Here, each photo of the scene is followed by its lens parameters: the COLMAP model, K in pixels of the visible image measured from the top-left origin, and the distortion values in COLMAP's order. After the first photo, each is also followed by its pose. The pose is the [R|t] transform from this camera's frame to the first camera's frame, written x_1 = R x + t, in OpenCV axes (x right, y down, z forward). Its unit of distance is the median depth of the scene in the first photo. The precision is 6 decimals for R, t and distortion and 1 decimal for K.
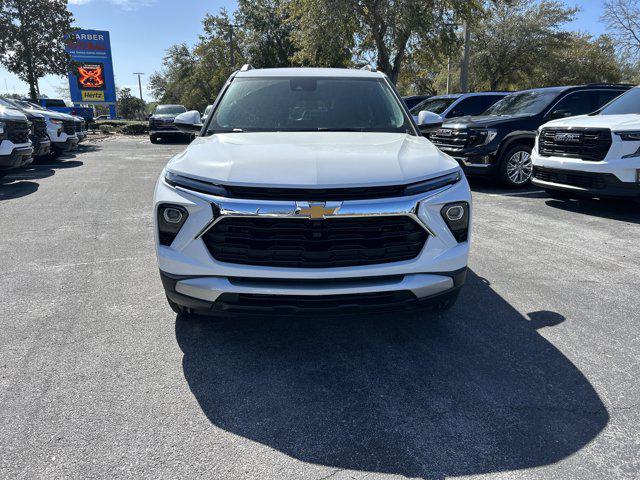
lens RADIAL K [[482.0, 0, 323.1], [0, 482.0, 239.7], [0, 0, 1]] dist [0.041589, -0.038177]
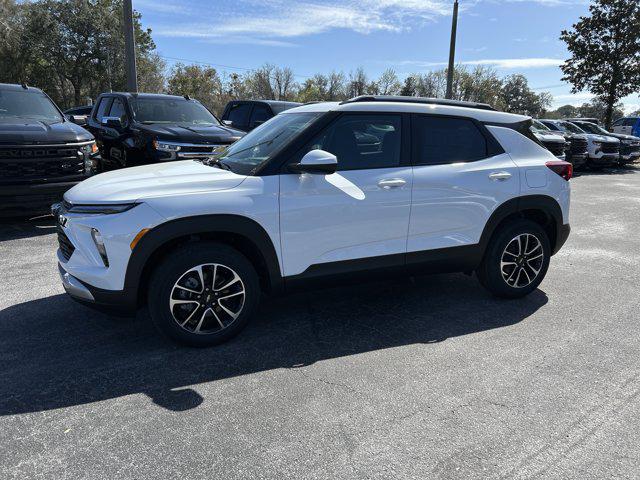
lens RADIAL K [[482.0, 0, 324.3], [0, 482.0, 239.6], [0, 0, 1]] dist [0.041589, -0.038177]
pose [[0.361924, 0.213668, -0.907390, 0.934704], [-0.242812, 0.961386, 0.129534, -0.204799], [0.900030, 0.173444, 0.399830, 0.630253]]
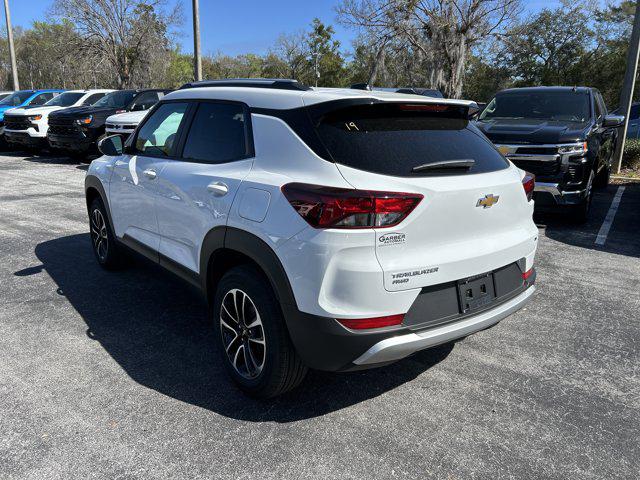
lens RADIAL K [[482.0, 0, 321.2], [0, 482.0, 239.4], [0, 0, 1]] dist [0.041589, -0.038177]
pose [[-0.805613, 0.131821, -0.577590, 0.434961], [-0.161999, 0.888760, 0.428792, -0.522217], [0.569863, 0.439009, -0.694642, 1.853461]]
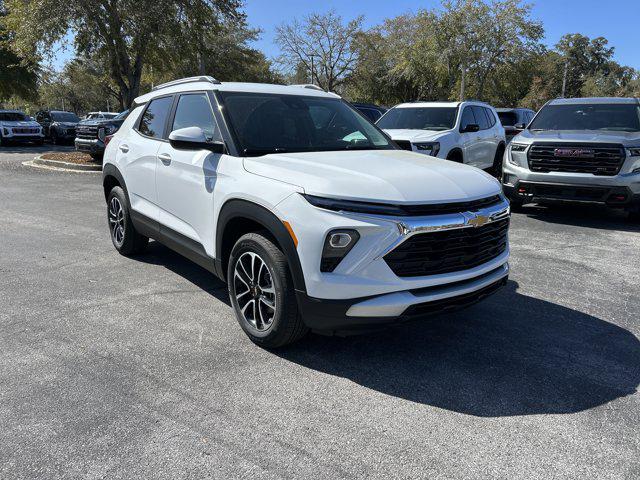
lens RADIAL K [[482.0, 0, 323.1], [0, 482.0, 236.6], [0, 0, 1]] dist [0.041589, -0.038177]
pose [[0.808716, -0.117723, 0.576299, -0.544745], [0.126137, 0.991683, 0.025568, -0.052287], [-0.574516, 0.052016, 0.816839, 0.131839]]
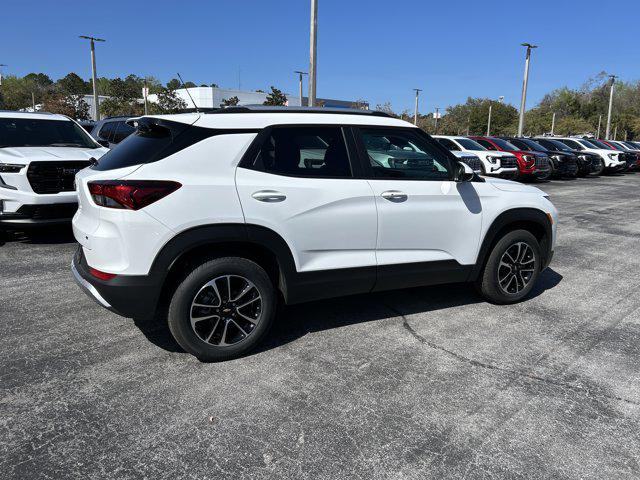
lens RADIAL K [[482.0, 0, 325.0], [0, 482.0, 239.8], [0, 0, 1]] dist [0.041589, -0.038177]
pose [[-0.429886, -0.181696, 0.884412, -0.979419], [0.199652, 0.936164, 0.289373, -0.419137], [-0.880532, 0.300972, -0.366168, 1.510627]]
